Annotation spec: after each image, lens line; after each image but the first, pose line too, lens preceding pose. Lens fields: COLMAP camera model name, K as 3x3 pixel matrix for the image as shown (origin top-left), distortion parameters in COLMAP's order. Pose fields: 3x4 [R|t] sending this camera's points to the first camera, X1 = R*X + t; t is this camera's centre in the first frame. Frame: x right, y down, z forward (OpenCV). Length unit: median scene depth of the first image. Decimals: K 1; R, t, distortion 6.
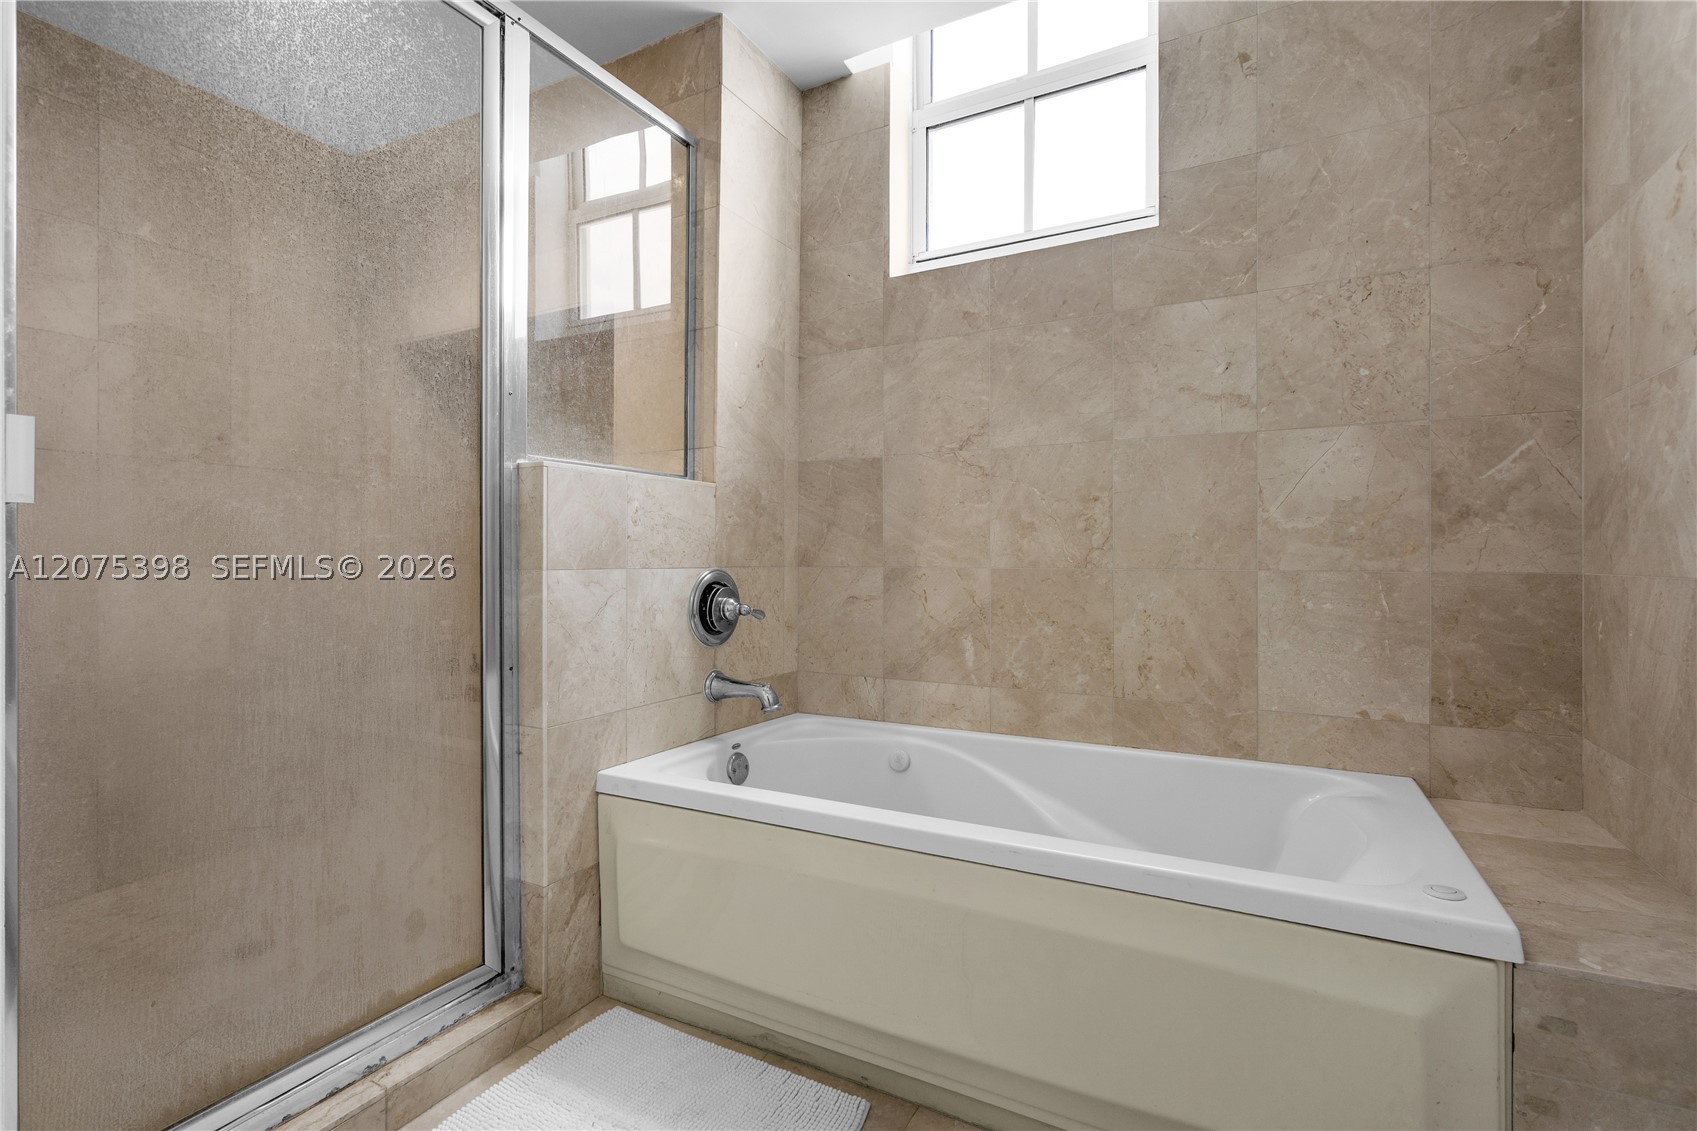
lens RADIAL K [[775.9, 0, 849.3], [0, 775.9, 557.7], [0, 0, 1]] dist [0.000604, 0.000903]
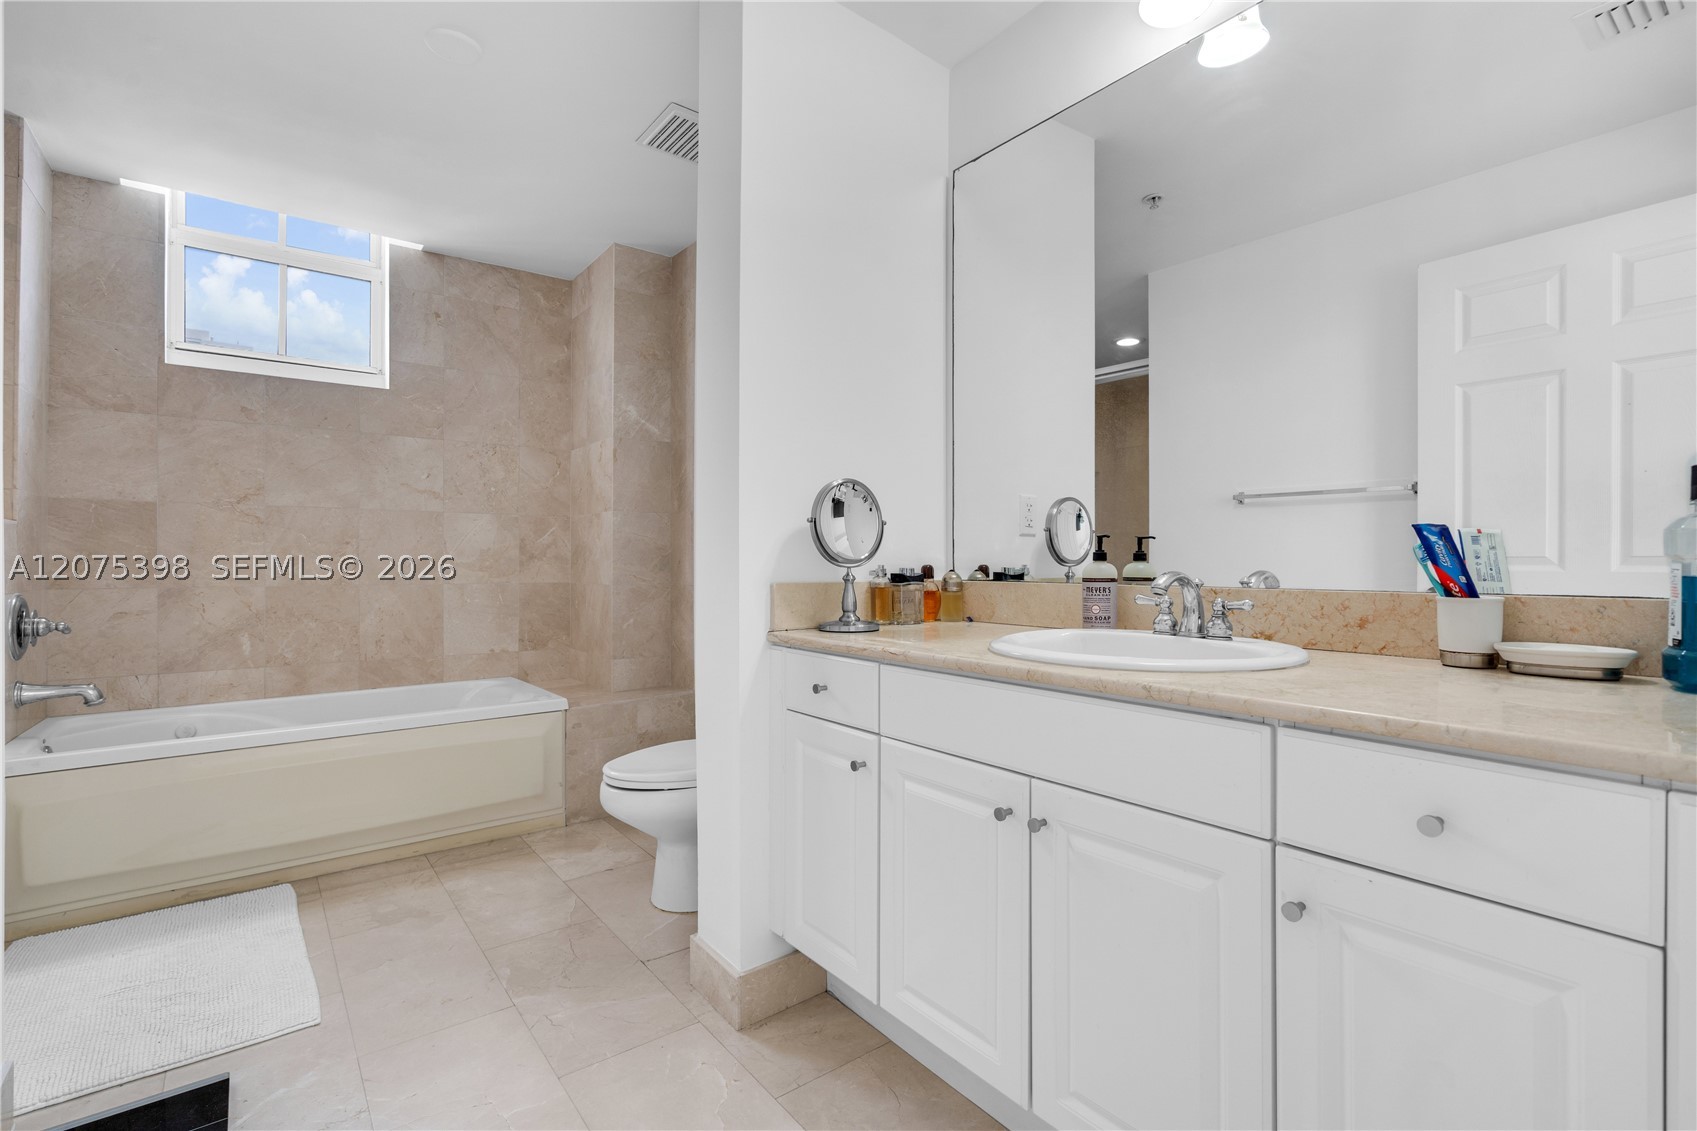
lens RADIAL K [[775.9, 0, 849.3], [0, 775.9, 557.7], [0, 0, 1]] dist [0.000604, 0.000903]
pose [[0.398919, 0.001198, 0.916985, -0.793822], [-0.006484, 0.999978, 0.001515, -0.055013], [-0.916963, -0.006550, 0.398918, -0.657677]]
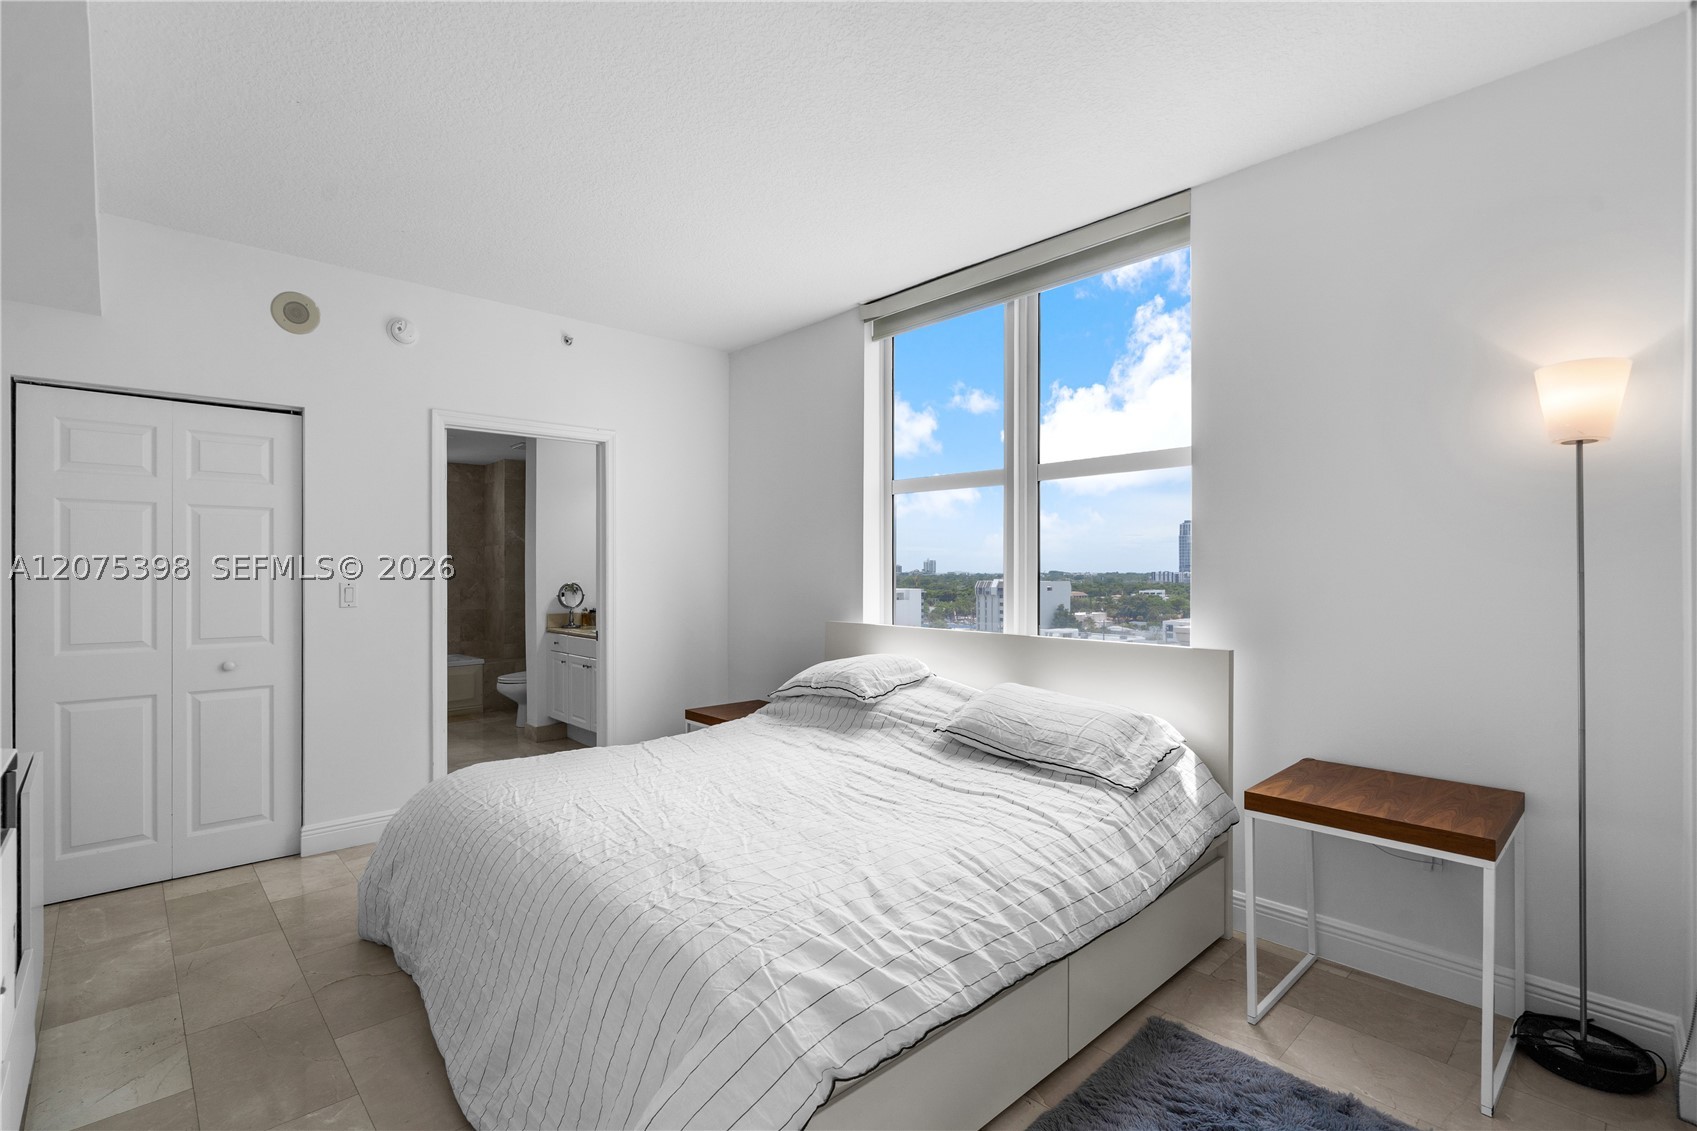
lens RADIAL K [[782.9, 0, 841.4], [0, 782.9, 566.5], [0, 0, 1]] dist [-0.003522, -0.000148]
pose [[0.323003, -0.001719, 0.946396, -2.628685], [-0.000679, 0.999998, 0.002048, -0.225278], [-0.946398, -0.001304, 0.323001, -2.392959]]
